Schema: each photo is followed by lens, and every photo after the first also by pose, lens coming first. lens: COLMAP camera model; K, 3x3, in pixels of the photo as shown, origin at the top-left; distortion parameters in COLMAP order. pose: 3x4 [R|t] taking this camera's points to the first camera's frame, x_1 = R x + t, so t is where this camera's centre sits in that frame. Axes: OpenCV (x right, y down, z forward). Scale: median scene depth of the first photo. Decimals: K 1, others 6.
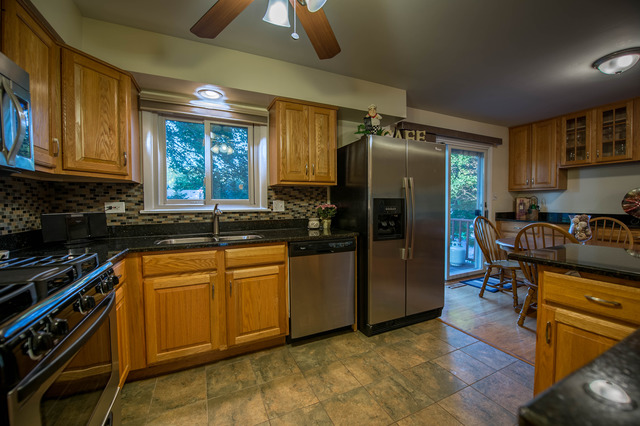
lens RADIAL K [[262.8, 0, 317.8], [0, 262.8, 210.1], [0, 0, 1]] dist [-0.004356, -0.003217]
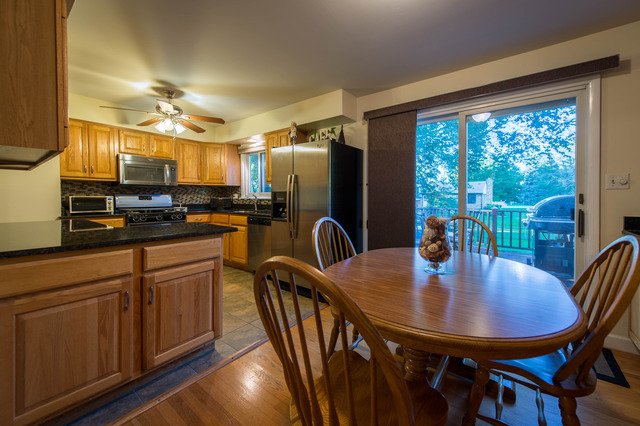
lens RADIAL K [[262.8, 0, 316.6], [0, 262.8, 201.6], [0, 0, 1]] dist [-0.004356, -0.003217]
pose [[0.425369, 0.023108, -0.904725, 1.701576], [-0.029205, 0.999504, 0.011798, -0.010219], [0.904548, 0.021404, 0.425833, 0.624638]]
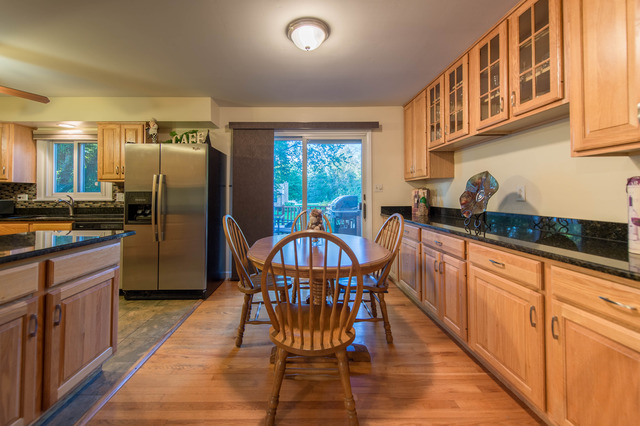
lens RADIAL K [[262.8, 0, 313.9], [0, 262.8, 197.4], [0, 0, 1]] dist [-0.004356, -0.003217]
pose [[0.910336, 0.002533, -0.413863, 1.653288], [-0.011803, 0.999733, -0.019843, 0.001097], [0.413702, 0.022949, 0.910123, 0.219872]]
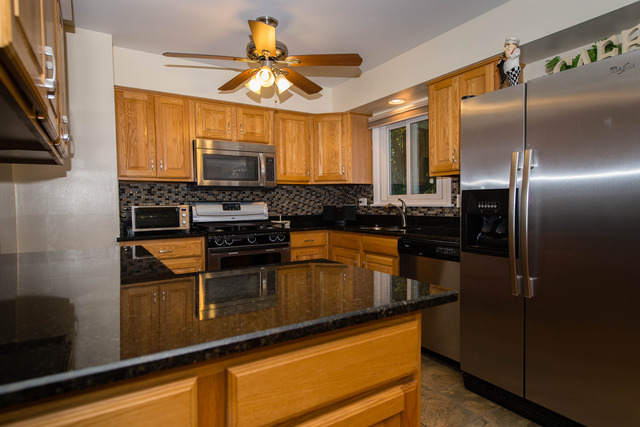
lens RADIAL K [[367.7, 0, 327.0], [0, 367.7, 208.3], [0, 0, 1]] dist [0.008246, -0.000852]
pose [[0.113154, 0.020823, -0.993359, 1.190508], [-0.013221, 0.999723, 0.019450, -0.010550], [0.993490, 0.010932, 0.113398, 0.553687]]
